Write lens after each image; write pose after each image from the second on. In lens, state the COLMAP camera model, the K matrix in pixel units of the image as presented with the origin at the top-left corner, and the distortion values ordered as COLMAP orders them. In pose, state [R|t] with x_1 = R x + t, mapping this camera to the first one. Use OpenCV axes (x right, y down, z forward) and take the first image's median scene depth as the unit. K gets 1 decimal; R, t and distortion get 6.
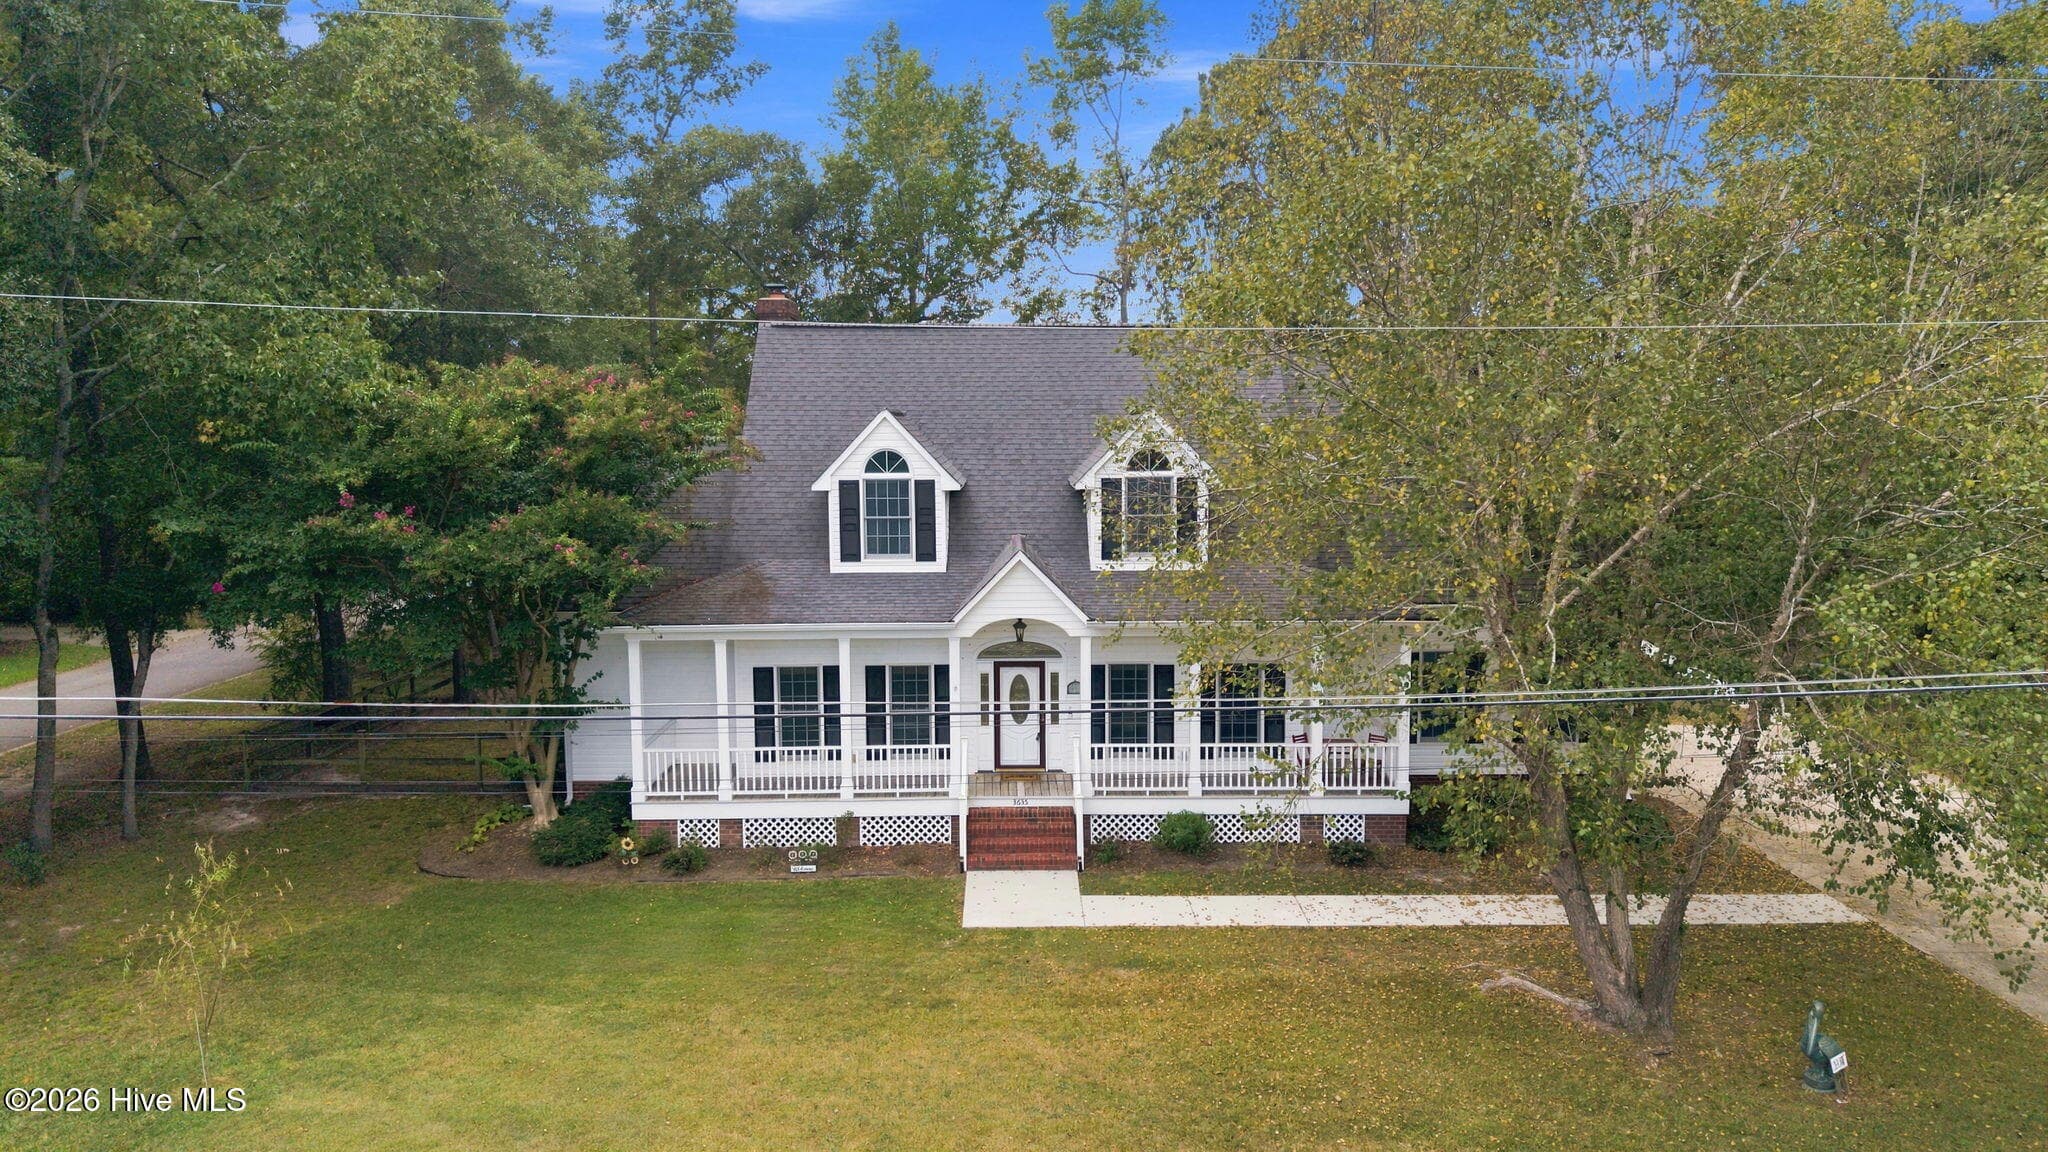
lens RADIAL K [[1435.5, 0, 1052.0], [0, 1435.5, 584.0], [0, 0, 1]] dist [0.035718, -0.036040]
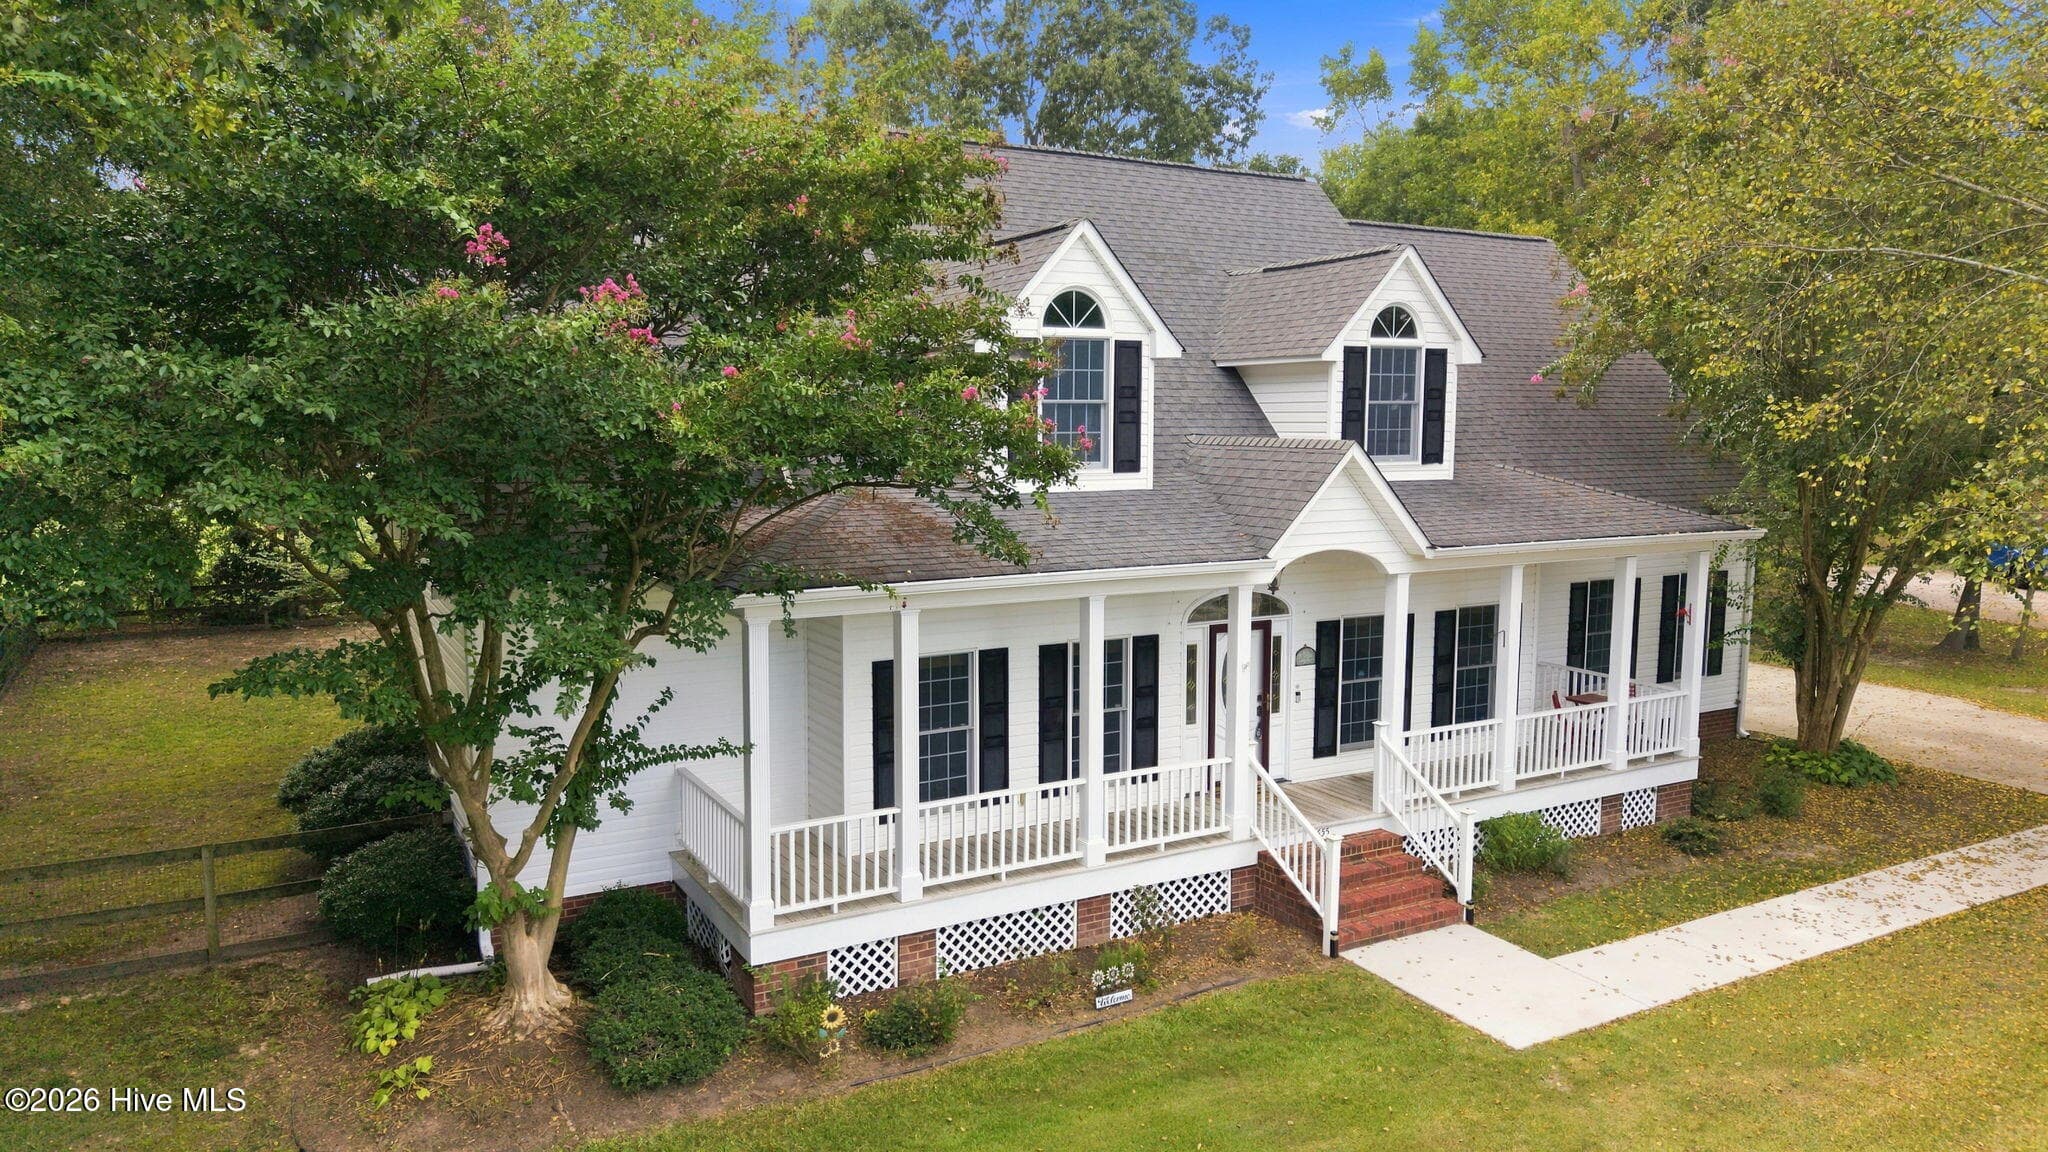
lens RADIAL K [[1358.4, 0, 1033.6], [0, 1358.4, 606.9], [0, 0, 1]] dist [0.030429, -0.041027]
pose [[0.887598, -0.061658, 0.456473, -0.424217], [0.061188, 0.998001, 0.015827, 0.033076], [-0.456536, 0.013883, 0.889597, 0.522258]]
